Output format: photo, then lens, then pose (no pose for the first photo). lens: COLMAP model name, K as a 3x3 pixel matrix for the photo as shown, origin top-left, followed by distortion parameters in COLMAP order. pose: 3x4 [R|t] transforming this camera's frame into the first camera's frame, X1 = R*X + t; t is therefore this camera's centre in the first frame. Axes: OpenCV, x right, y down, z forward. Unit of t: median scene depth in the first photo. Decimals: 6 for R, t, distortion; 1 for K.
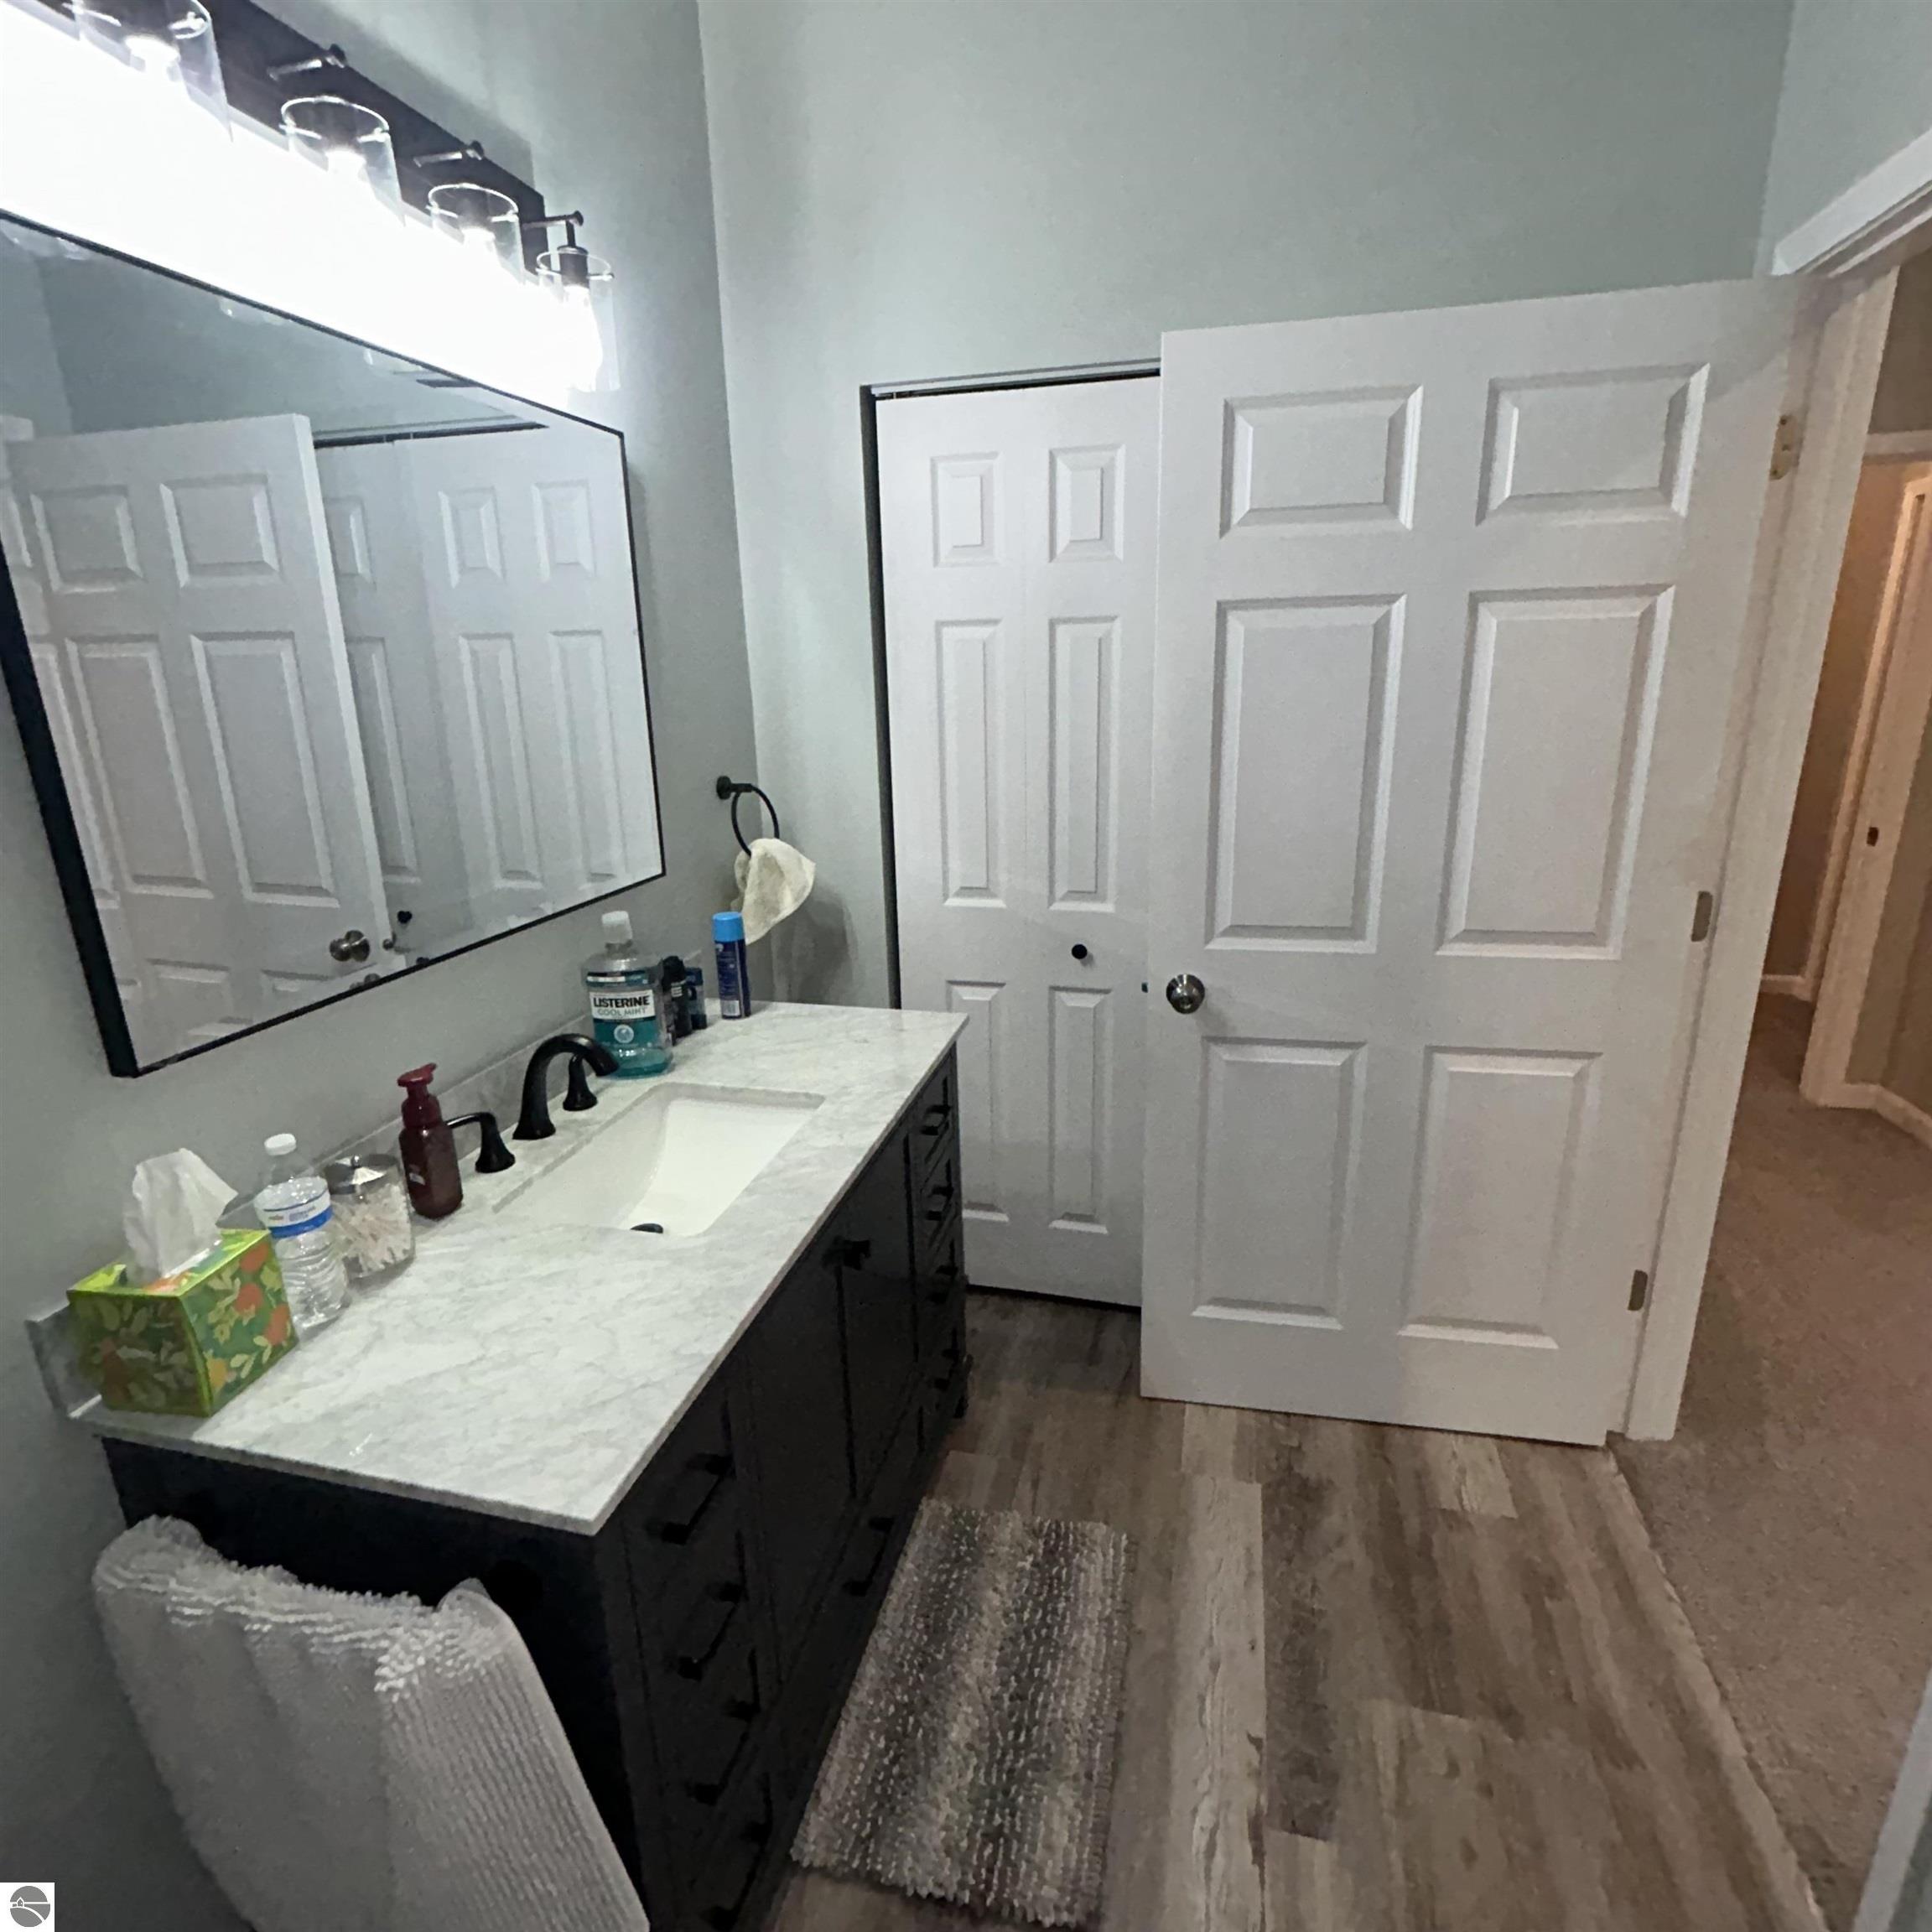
lens RADIAL K [[1044.1, 0, 965.0], [0, 1044.1, 956.1], [0, 0, 1]] dist [-0.004486, 0.004341]
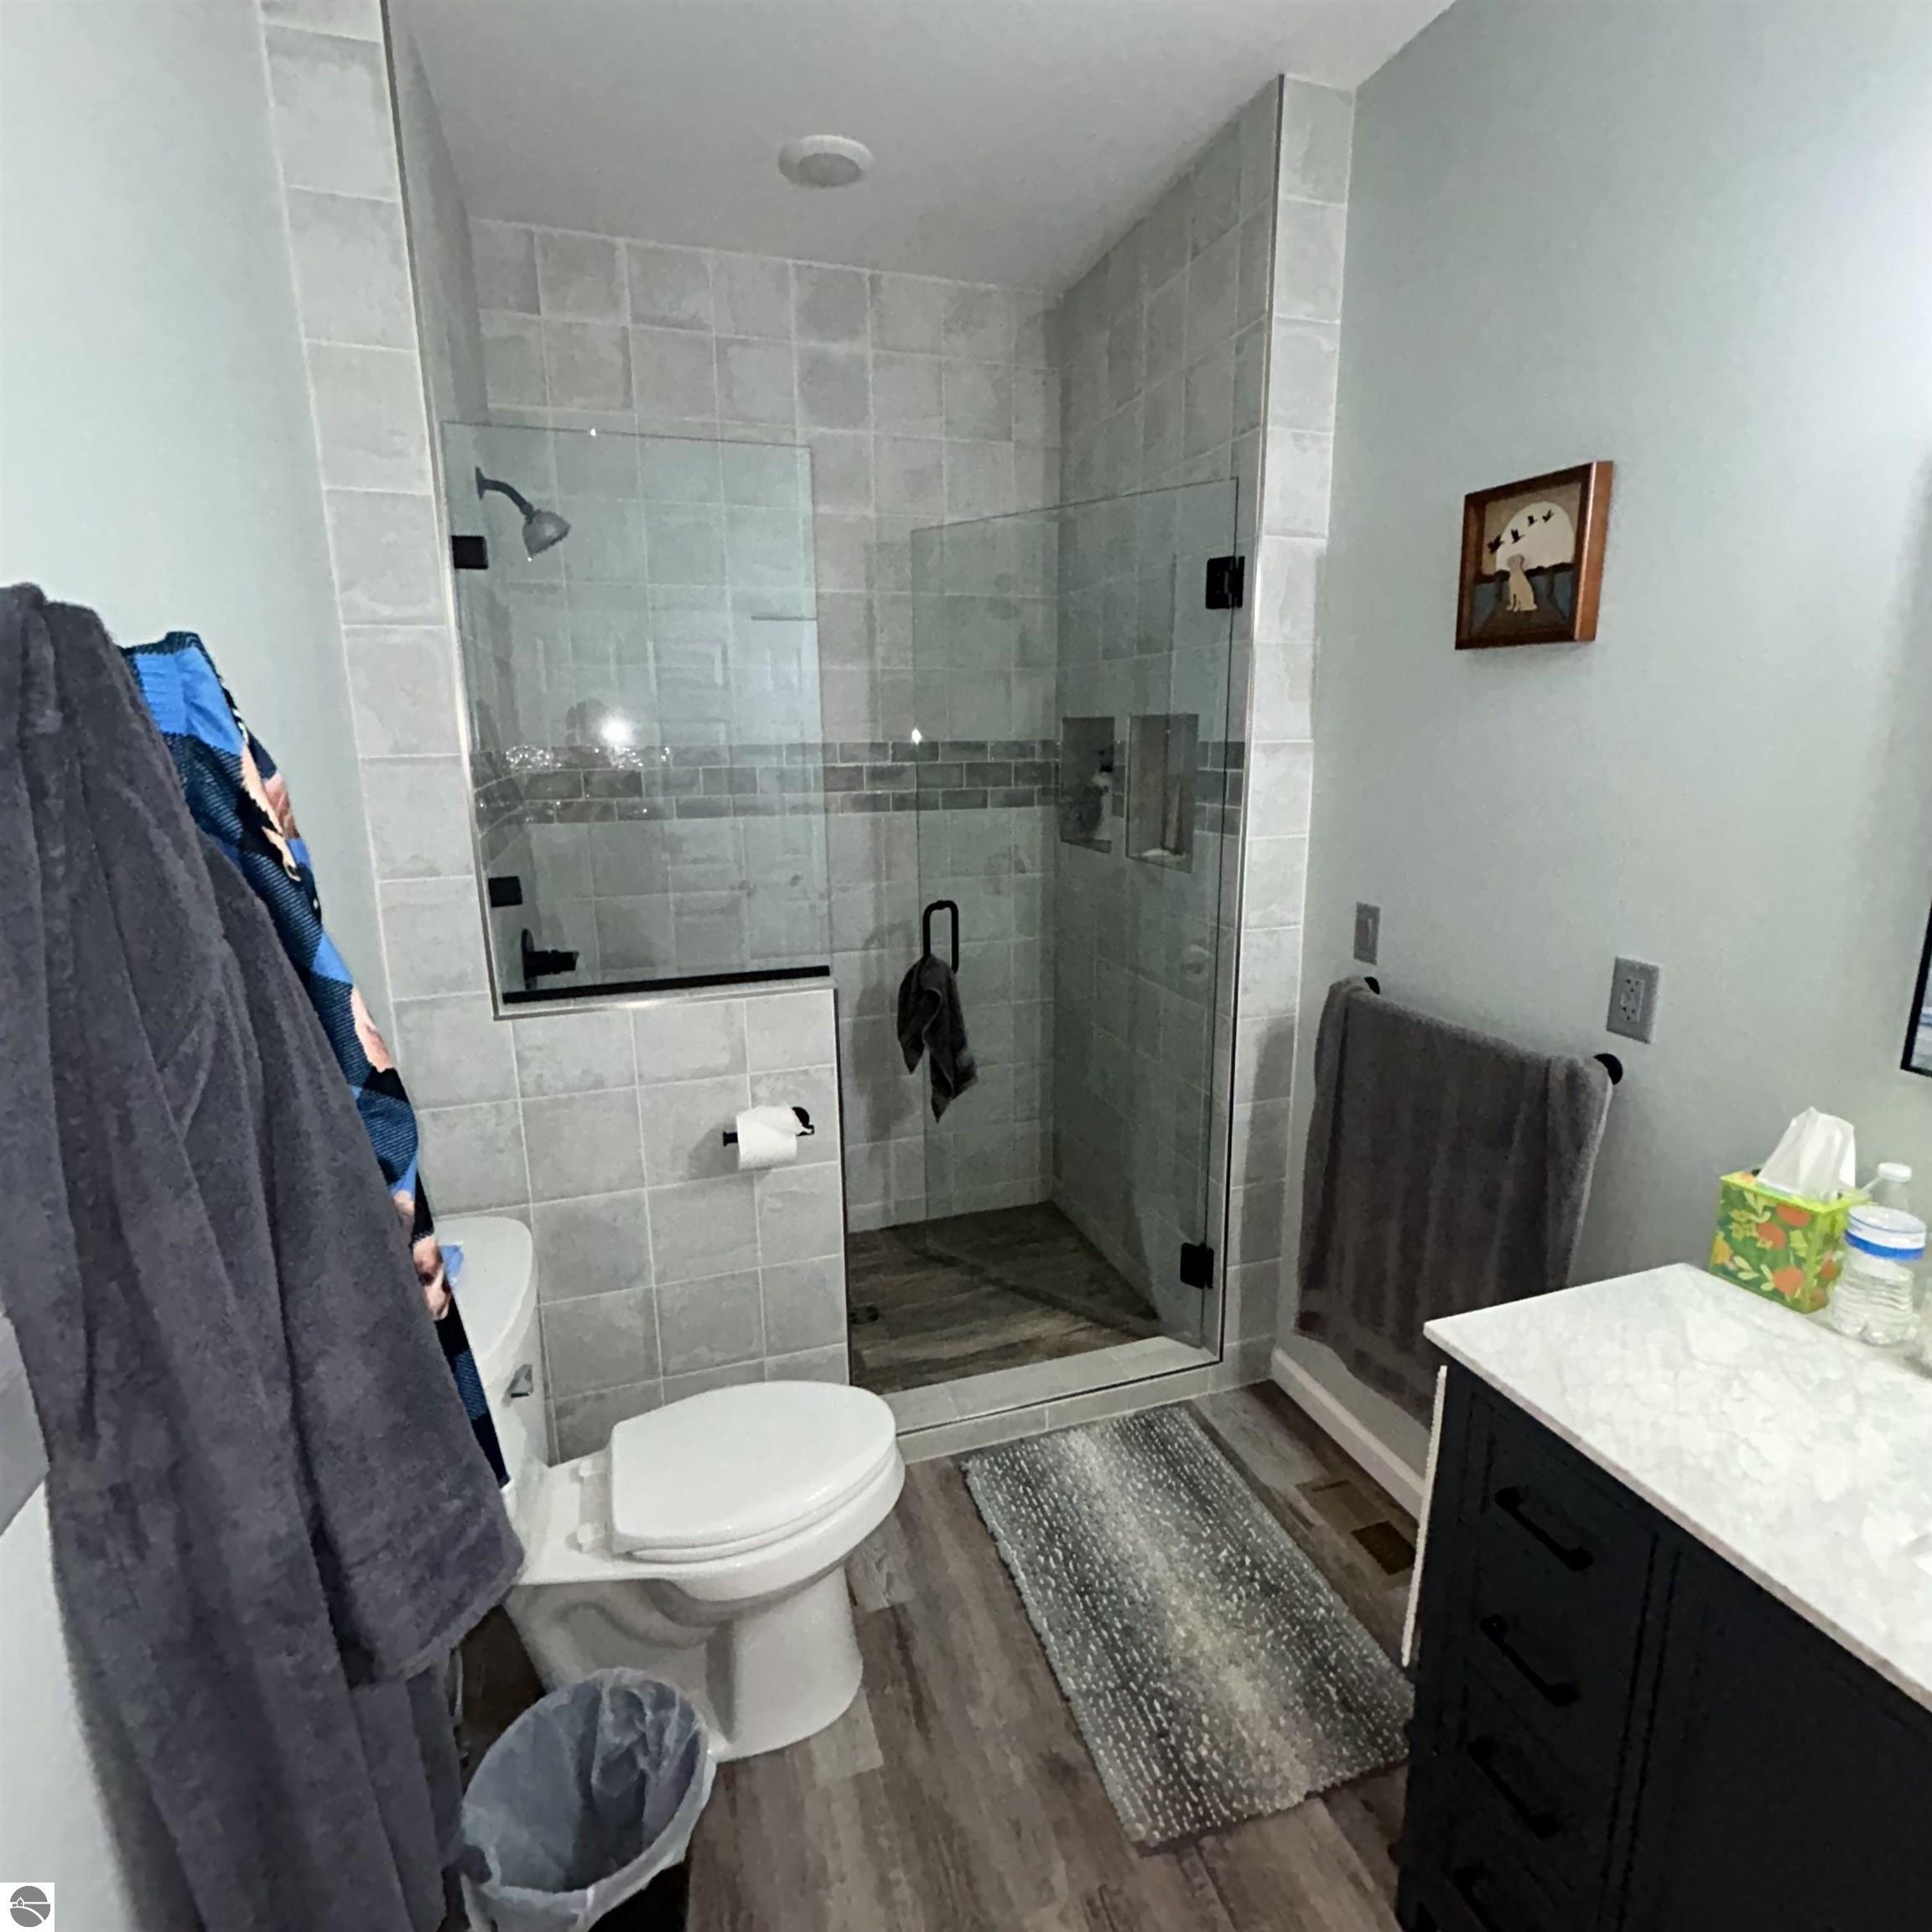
lens RADIAL K [[1044.1, 0, 967.5], [0, 1044.1, 962.1], [0, 0, 1]] dist [-0.004486, 0.004341]
pose [[-0.840345, 0.150630, -0.520703, 0.714676], [-0.118717, 0.886147, 0.447940, -0.401249], [0.528892, 0.438240, -0.726787, 1.240706]]
